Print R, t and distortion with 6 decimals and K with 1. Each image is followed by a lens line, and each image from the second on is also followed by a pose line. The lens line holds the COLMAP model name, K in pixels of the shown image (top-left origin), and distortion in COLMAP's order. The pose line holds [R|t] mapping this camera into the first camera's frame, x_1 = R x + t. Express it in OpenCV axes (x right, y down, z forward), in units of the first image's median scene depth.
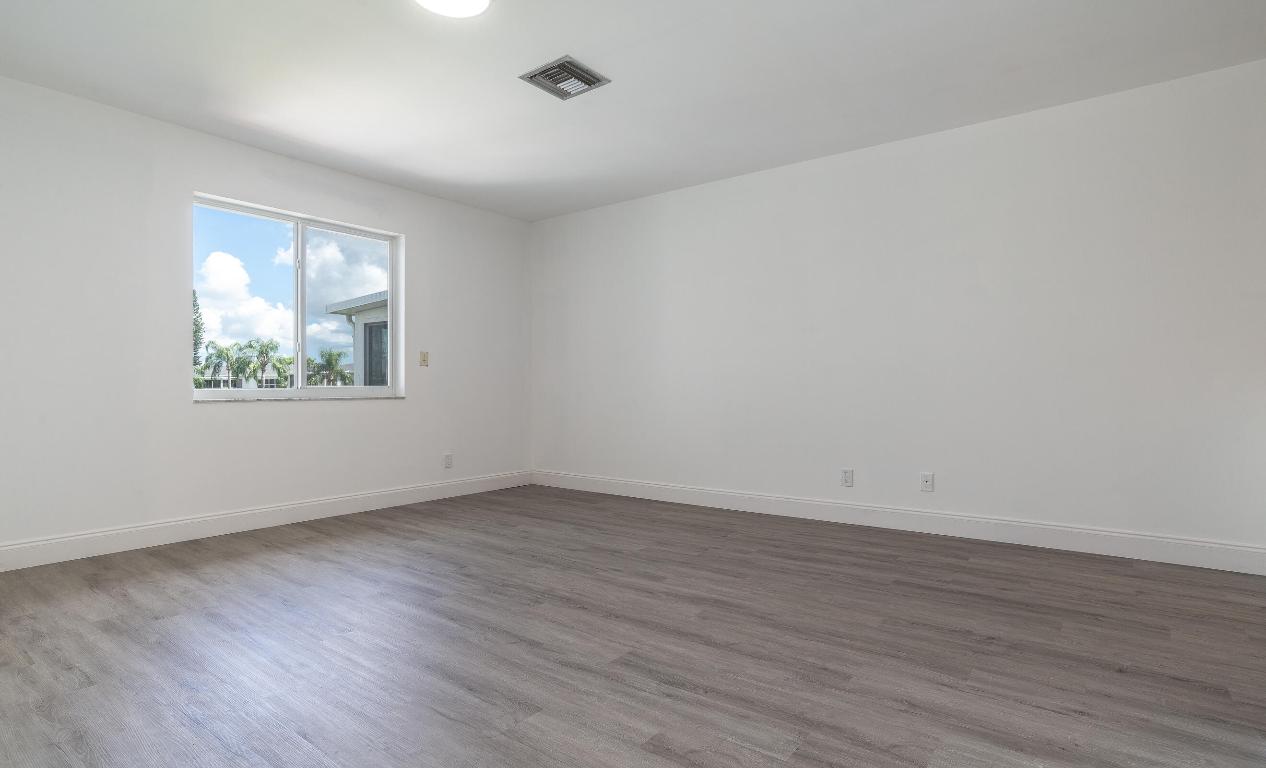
lens RADIAL K [[623.4, 0, 625.1], [0, 623.4, 386.7], [0, 0, 1]] dist [0.000932, 0.002265]
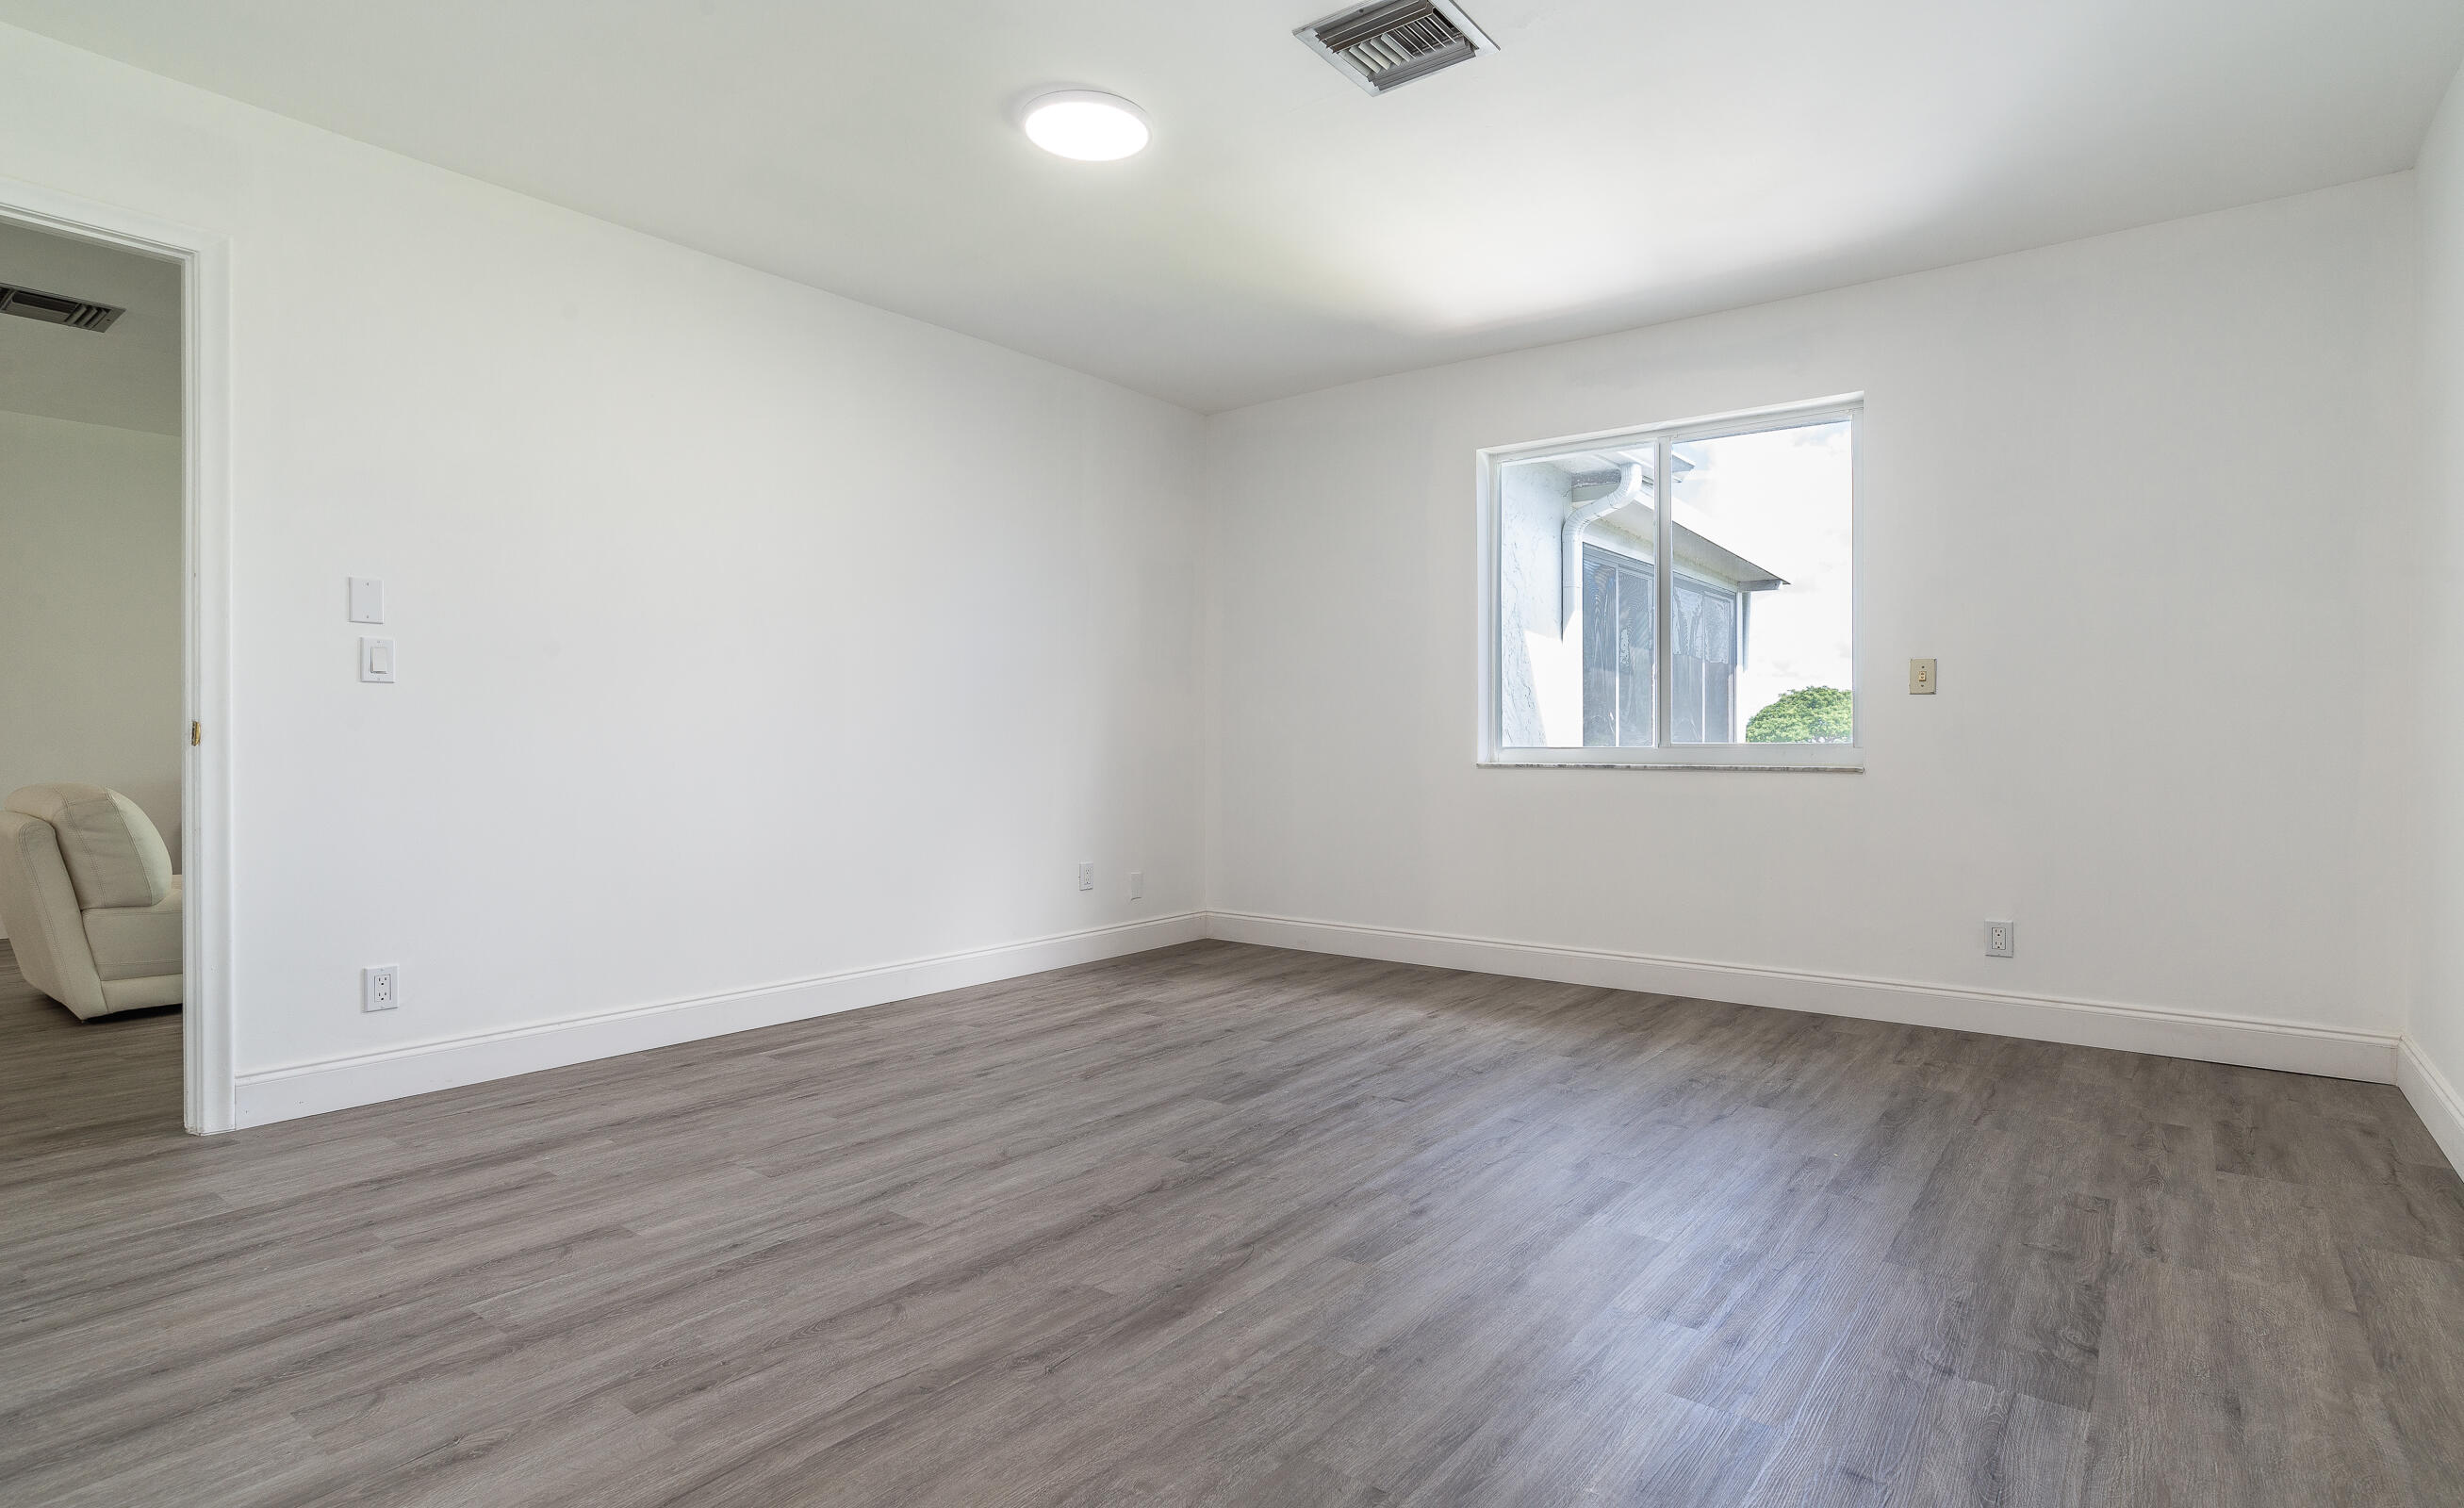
lens RADIAL K [[1213.3, 0, 1218.8], [0, 1213.3, 757.5], [0, 0, 1]] dist [0.000932, 0.002265]
pose [[-0.016756, 0.002932, -0.999855, 1.067299], [0.009296, 0.999953, 0.002777, 0.007042], [0.999816, -0.009248, -0.016783, 1.262798]]
